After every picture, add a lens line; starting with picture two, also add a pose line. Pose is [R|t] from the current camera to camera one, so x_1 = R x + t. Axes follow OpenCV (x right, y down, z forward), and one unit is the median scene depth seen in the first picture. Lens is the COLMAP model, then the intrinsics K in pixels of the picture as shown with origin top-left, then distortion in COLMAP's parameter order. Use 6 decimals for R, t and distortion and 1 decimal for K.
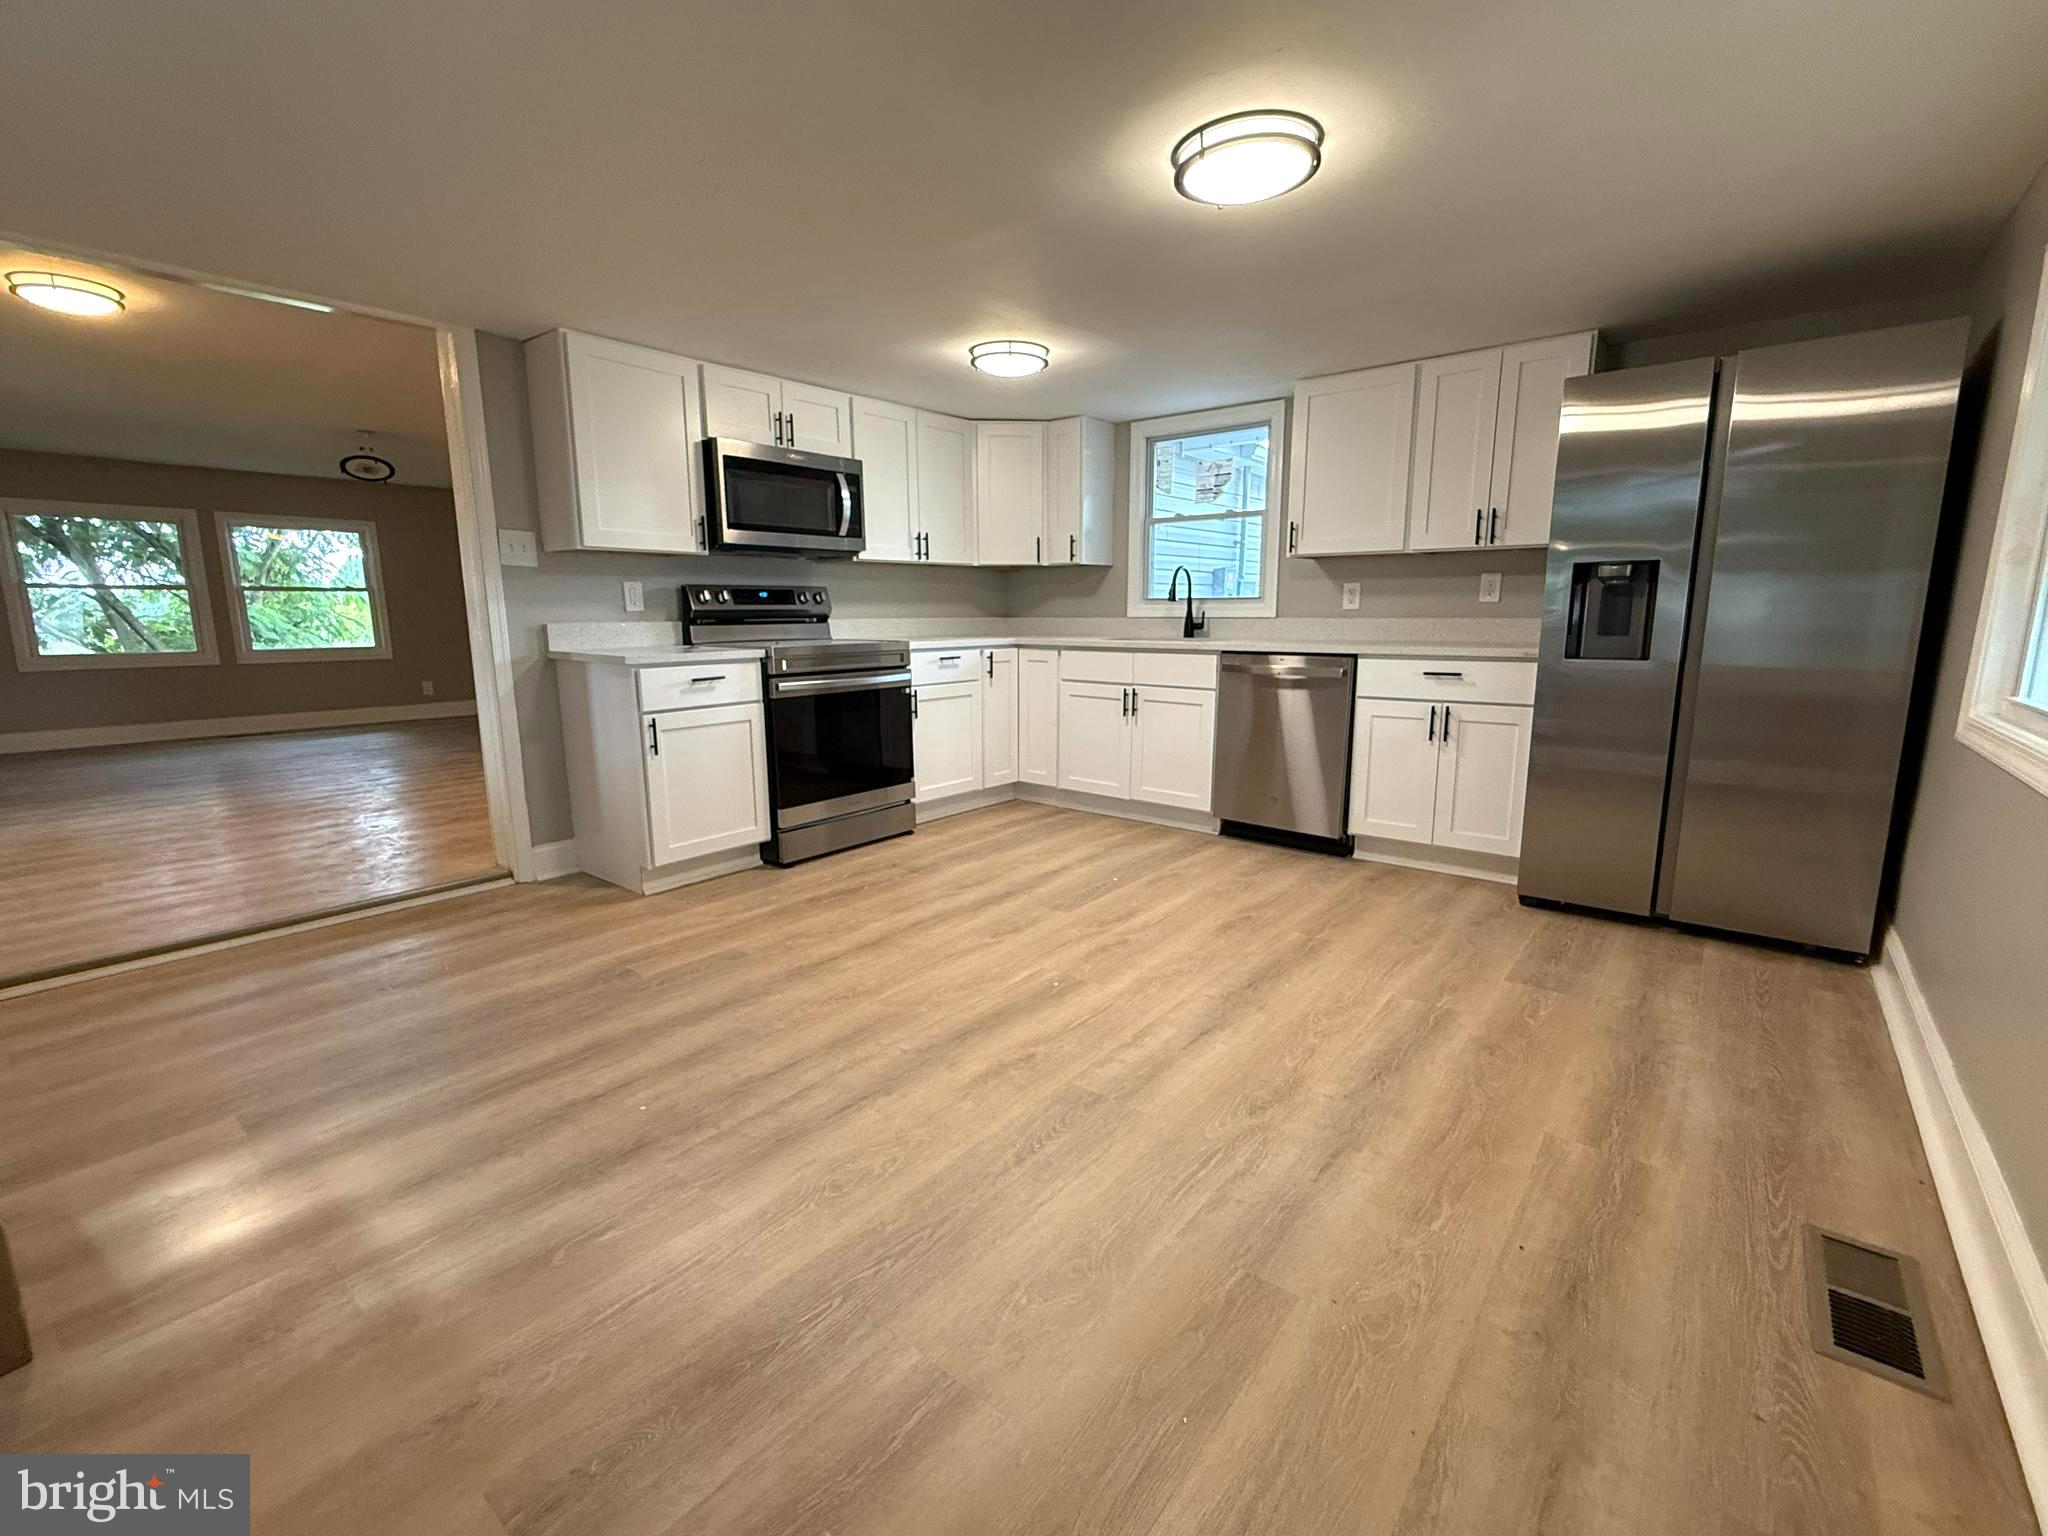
lens RADIAL K [[878.2, 0, 1027.0], [0, 878.2, 768.9], [0, 0, 1]] dist [0.000625, 0.000174]
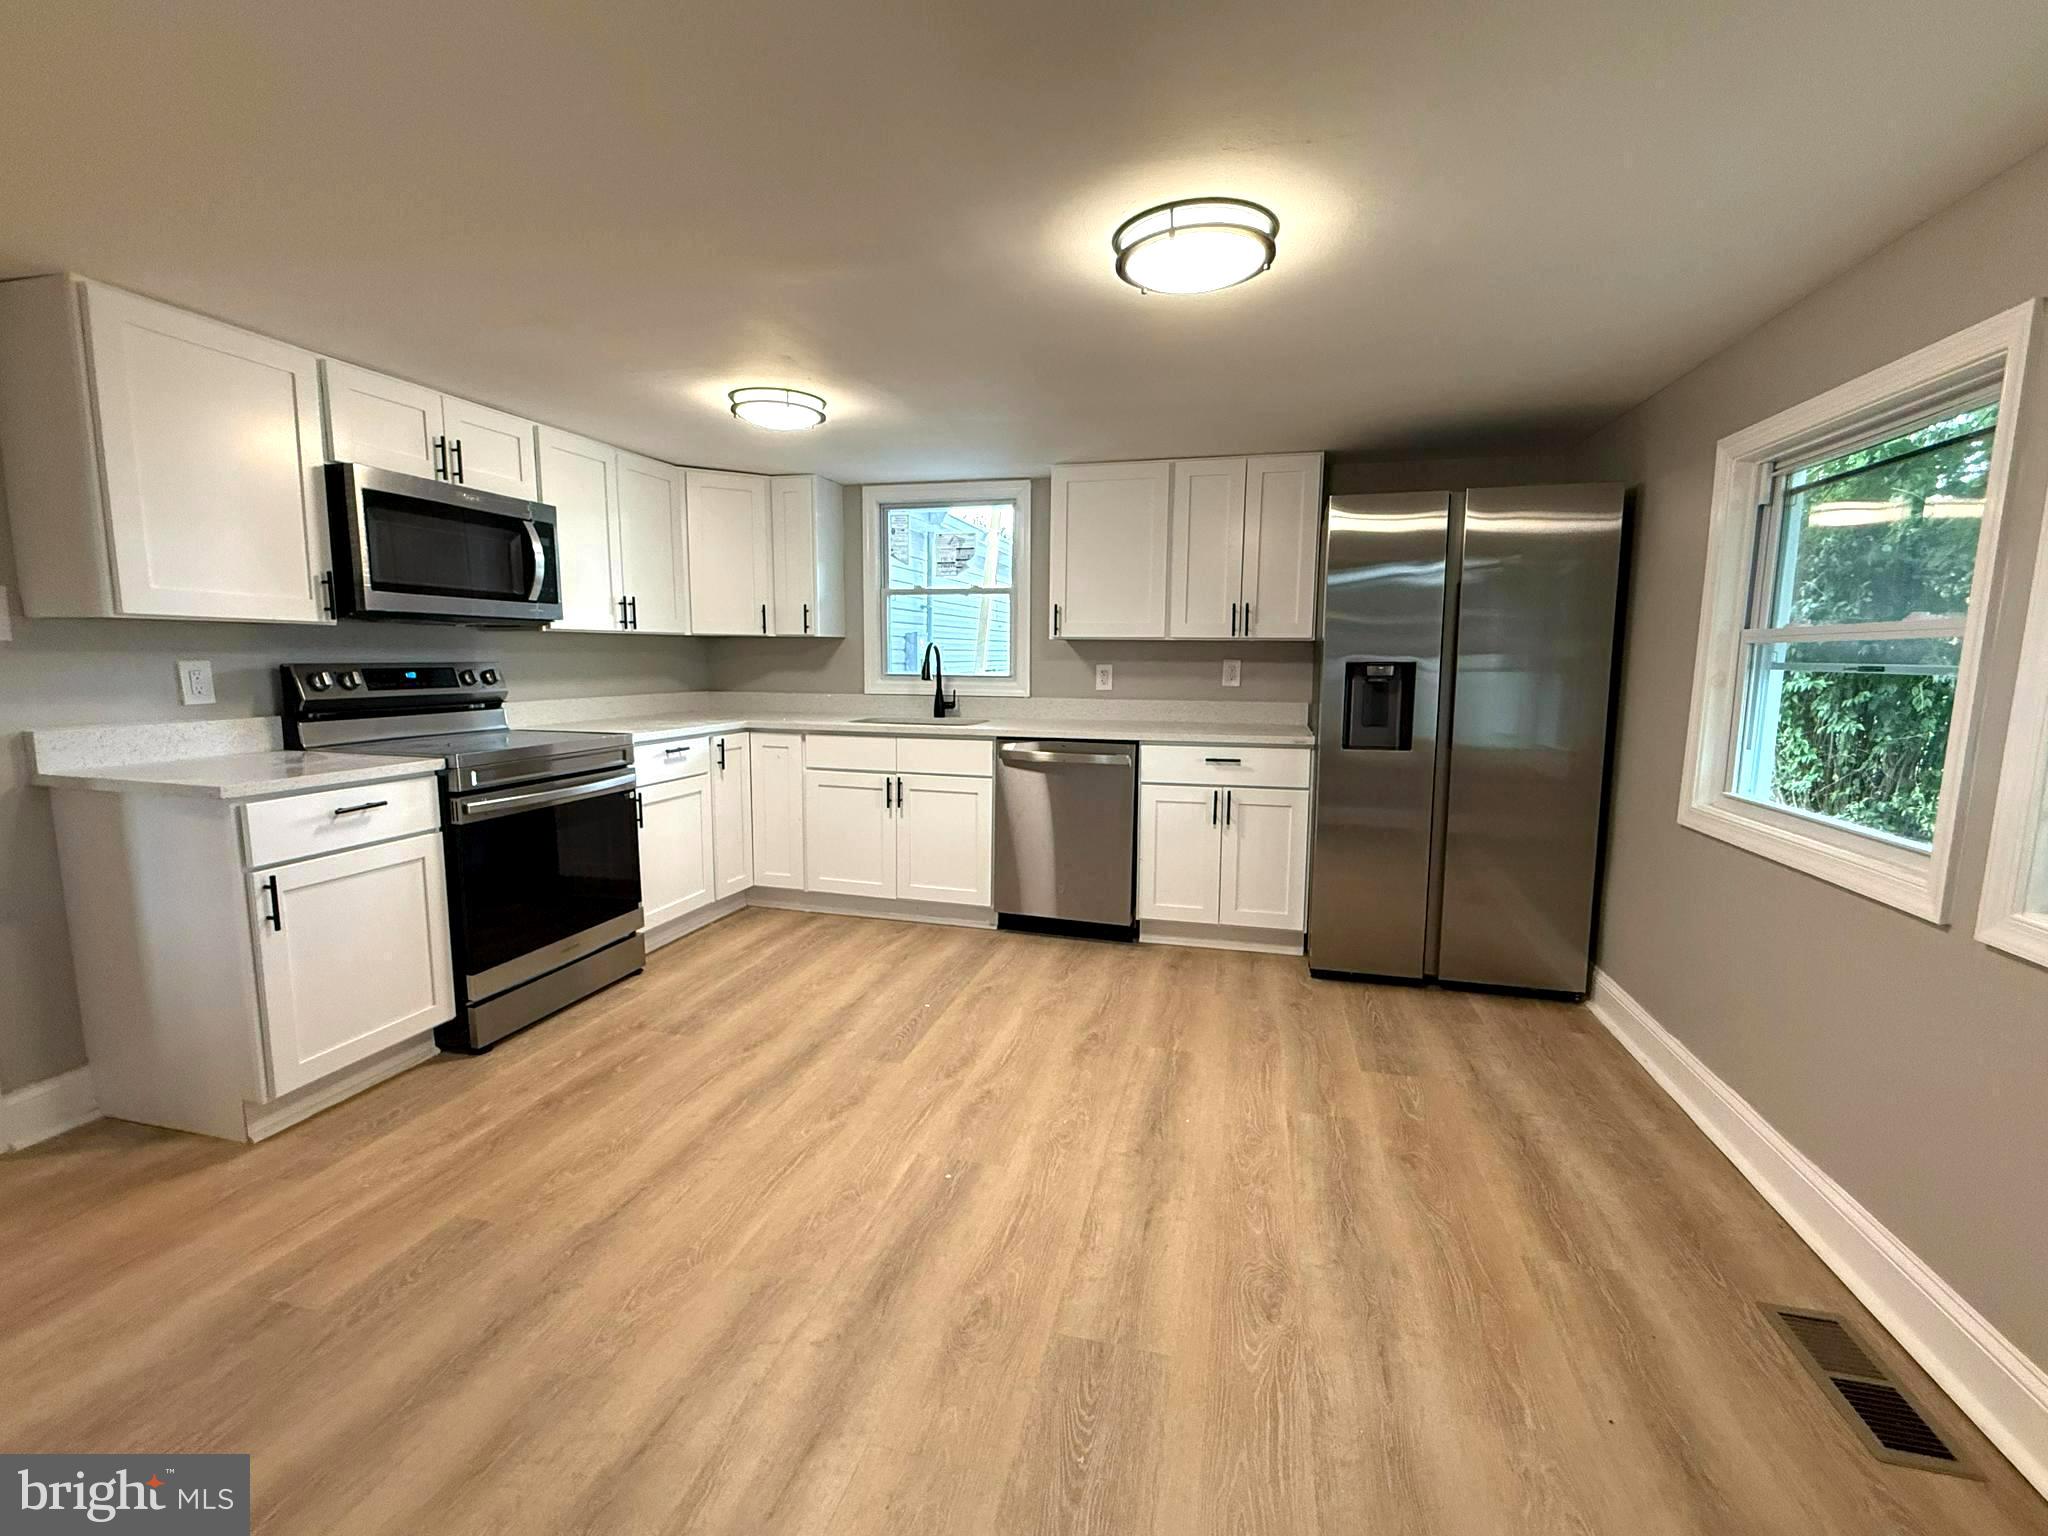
lens RADIAL K [[878.2, 0, 1025.5], [0, 878.2, 768.4], [0, 0, 1]] dist [0.000625, 0.000174]
pose [[0.911227, -0.041120, 0.409846, -0.159835], [0.062554, 0.997278, -0.039020, -0.070178], [-0.407126, 0.061194, 0.911320, 0.146030]]
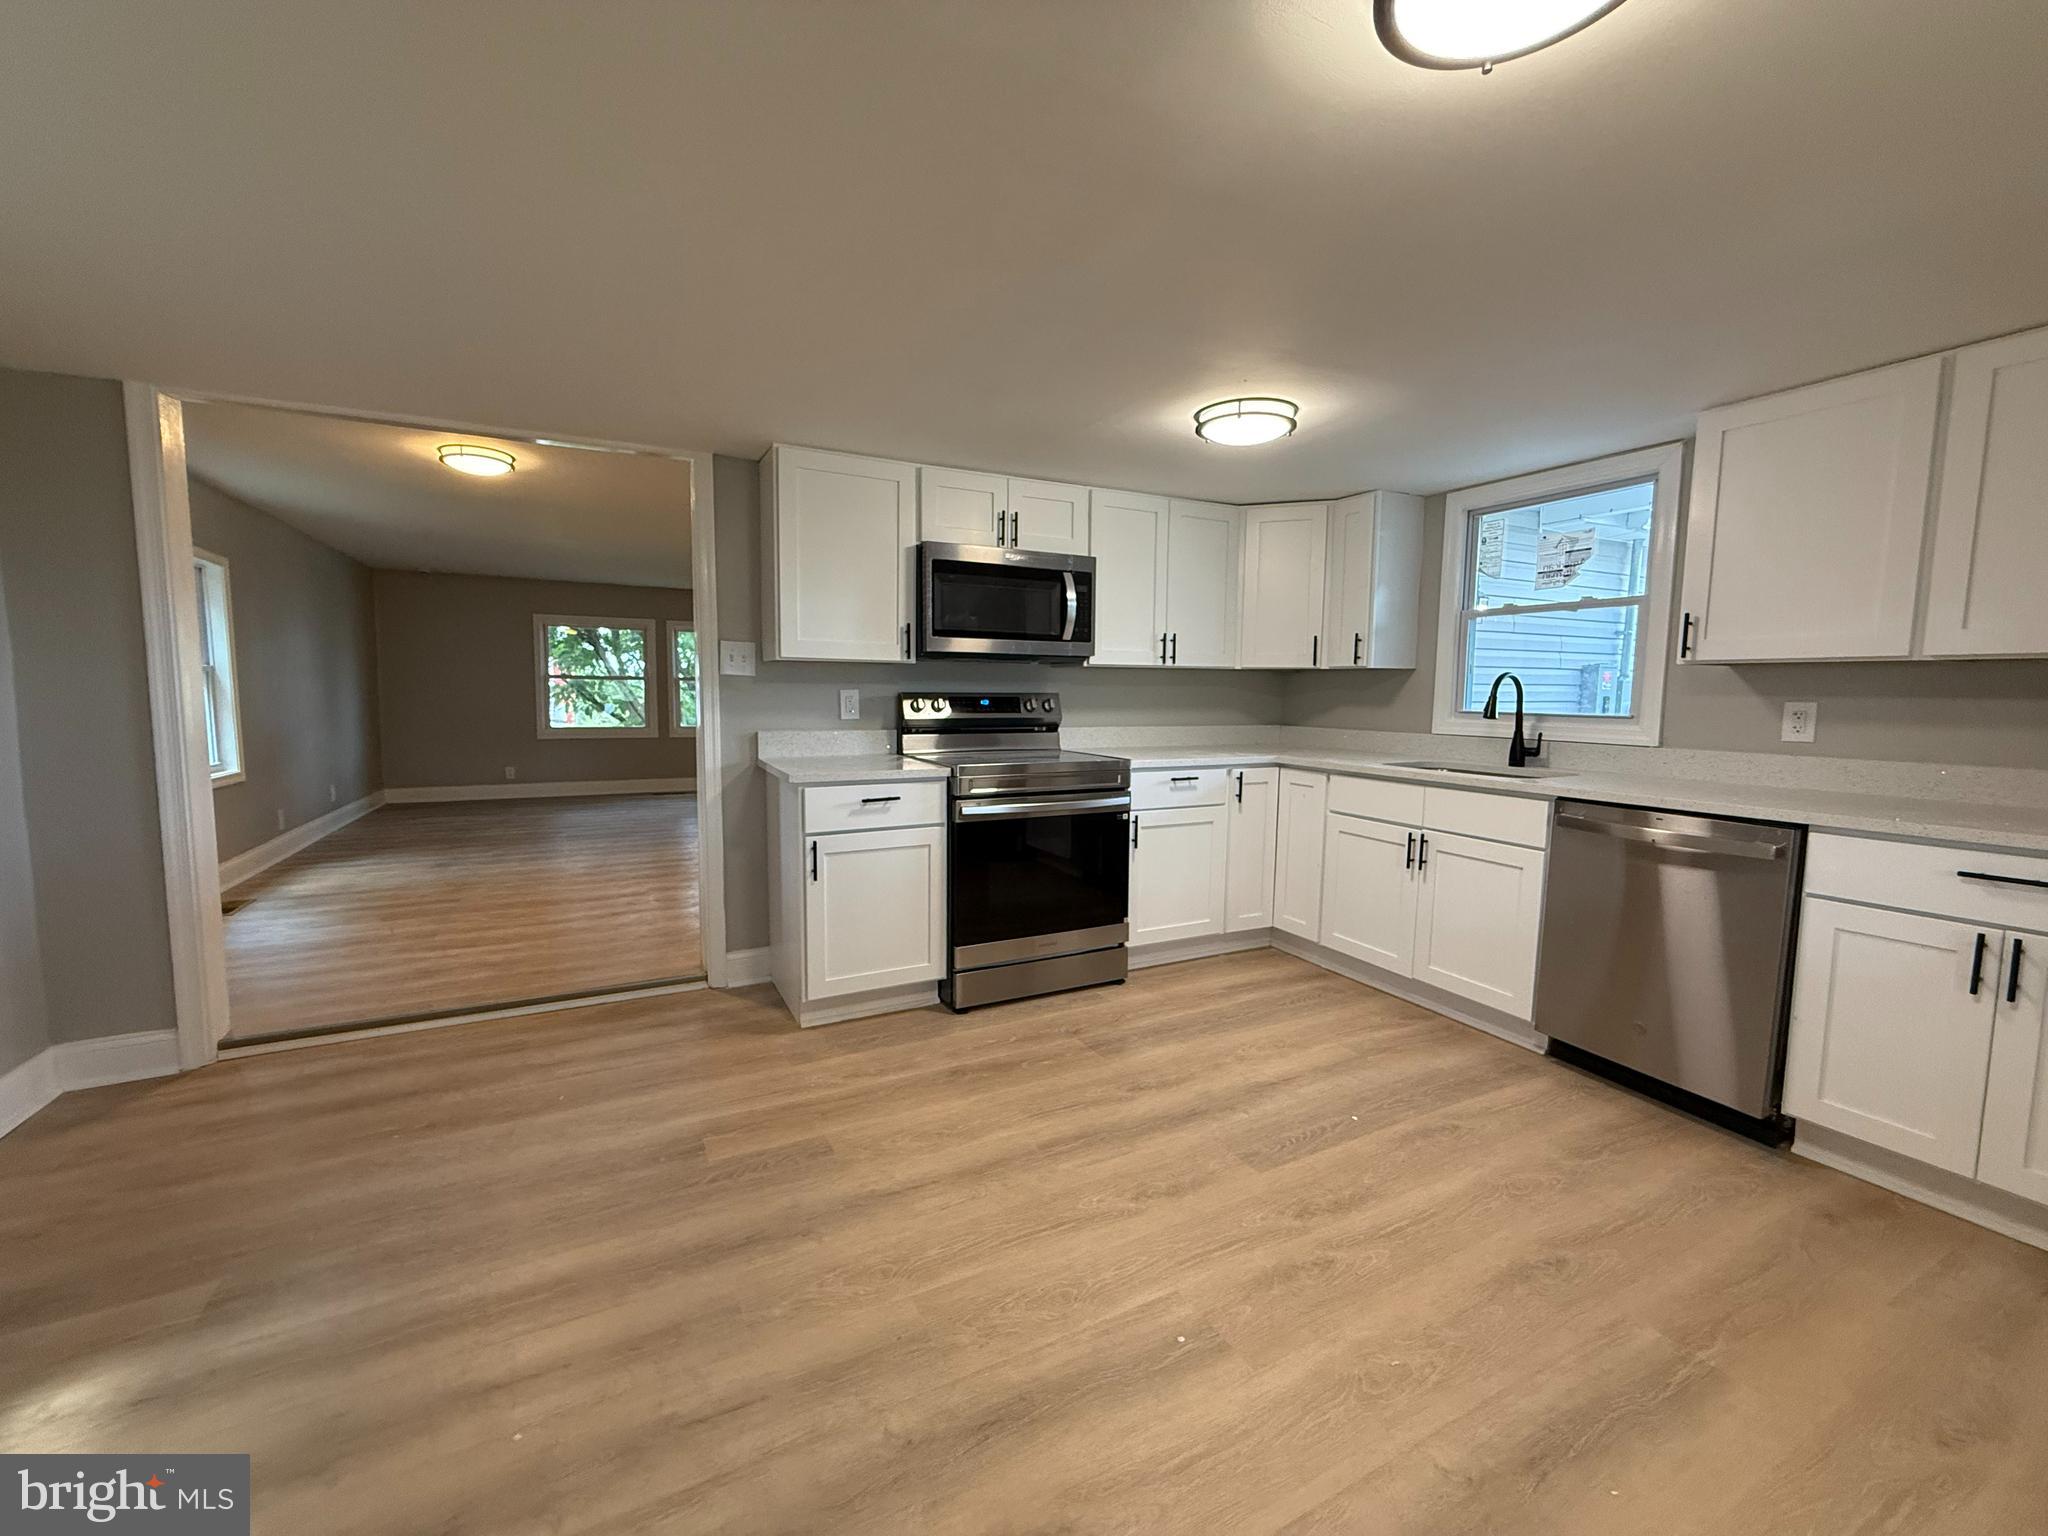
lens RADIAL K [[817.6, 0, 1018.7], [0, 817.6, 767.4], [0, 0, 1]] dist [-0.001408, 0.000263]
pose [[0.913911, 0.052166, -0.402550, 0.103238], [-0.086715, 0.993905, -0.068071, -0.086393], [0.396545, 0.097118, 0.912864, 0.265035]]
